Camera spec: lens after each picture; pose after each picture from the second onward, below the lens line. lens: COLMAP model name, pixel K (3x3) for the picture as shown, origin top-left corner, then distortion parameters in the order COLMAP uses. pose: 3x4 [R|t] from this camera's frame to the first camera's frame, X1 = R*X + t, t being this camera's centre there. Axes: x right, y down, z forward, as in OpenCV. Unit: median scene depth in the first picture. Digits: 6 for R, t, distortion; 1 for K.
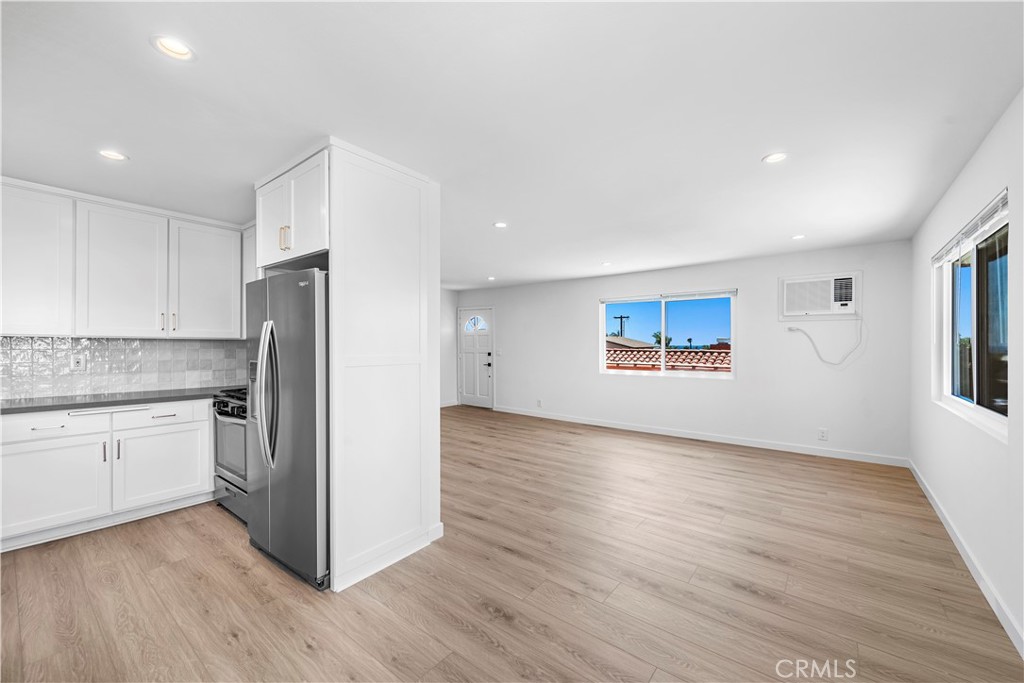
lens RADIAL K [[401.4, 0, 515.6], [0, 401.4, 344.0], [0, 0, 1]] dist [0.002634, -0.000362]
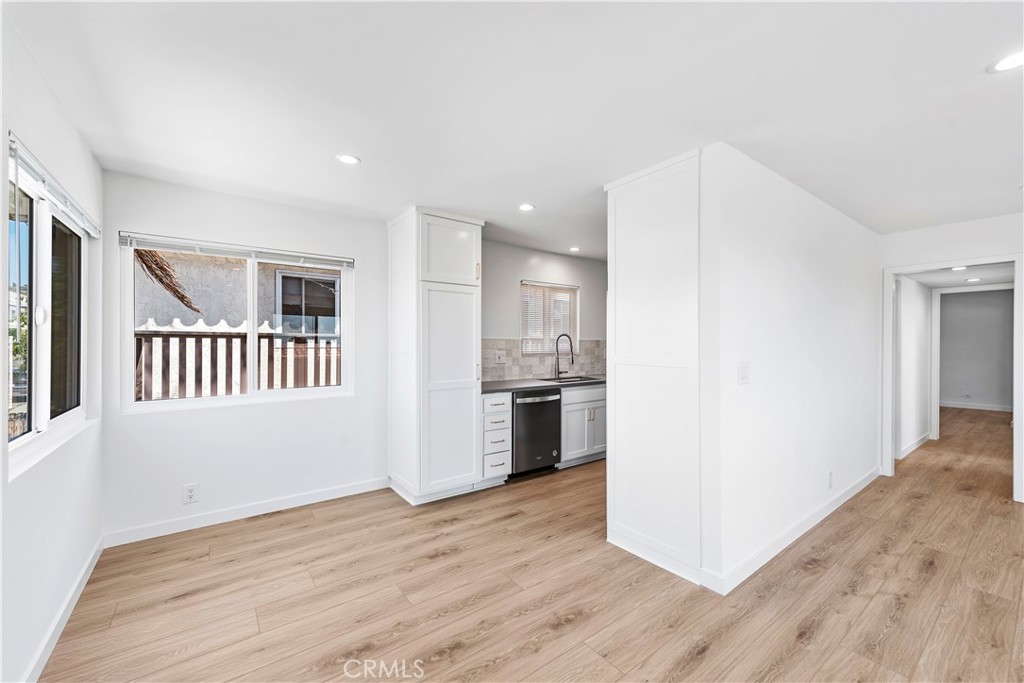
lens RADIAL K [[401.4, 0, 507.0], [0, 401.4, 344.5], [0, 0, 1]] dist [0.002634, -0.000362]
pose [[-0.272442, -0.006167, -0.962152, 0.566477], [-0.007880, 0.999960, -0.004178, 0.007019], [0.962140, 0.006444, -0.272480, 0.686572]]
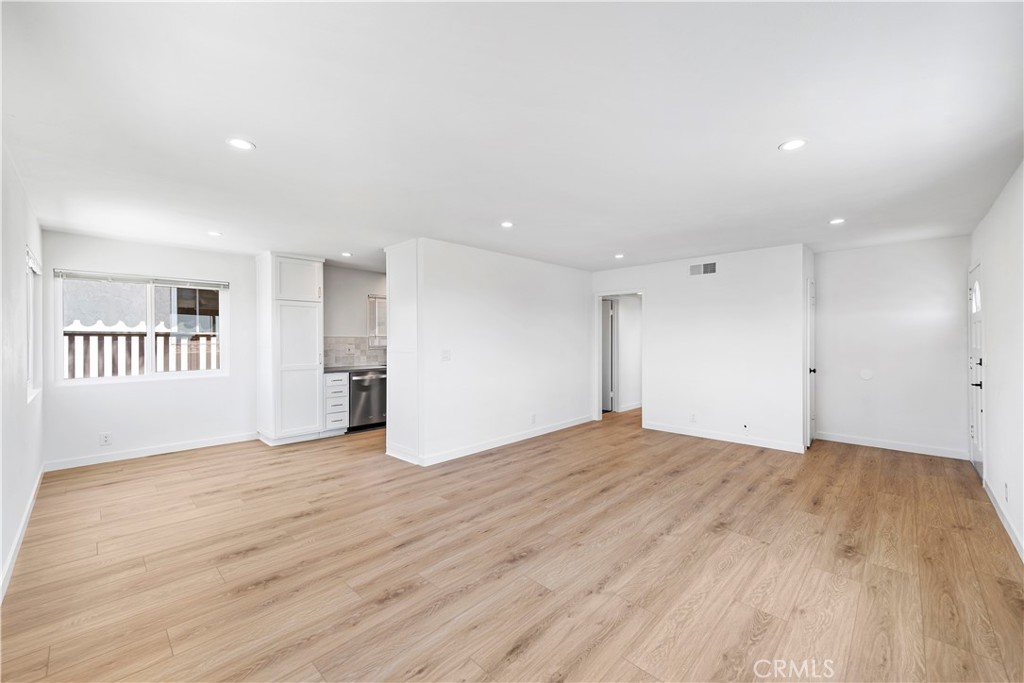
lens RADIAL K [[401.4, 0, 510.4], [0, 401.4, 340.8], [0, 0, 1]] dist [0.002634, -0.000362]
pose [[-0.103328, -0.004306, -0.994638, 1.093668], [-0.002761, 0.999988, -0.004043, 0.008700], [0.994644, 0.002329, -0.103338, 1.252883]]
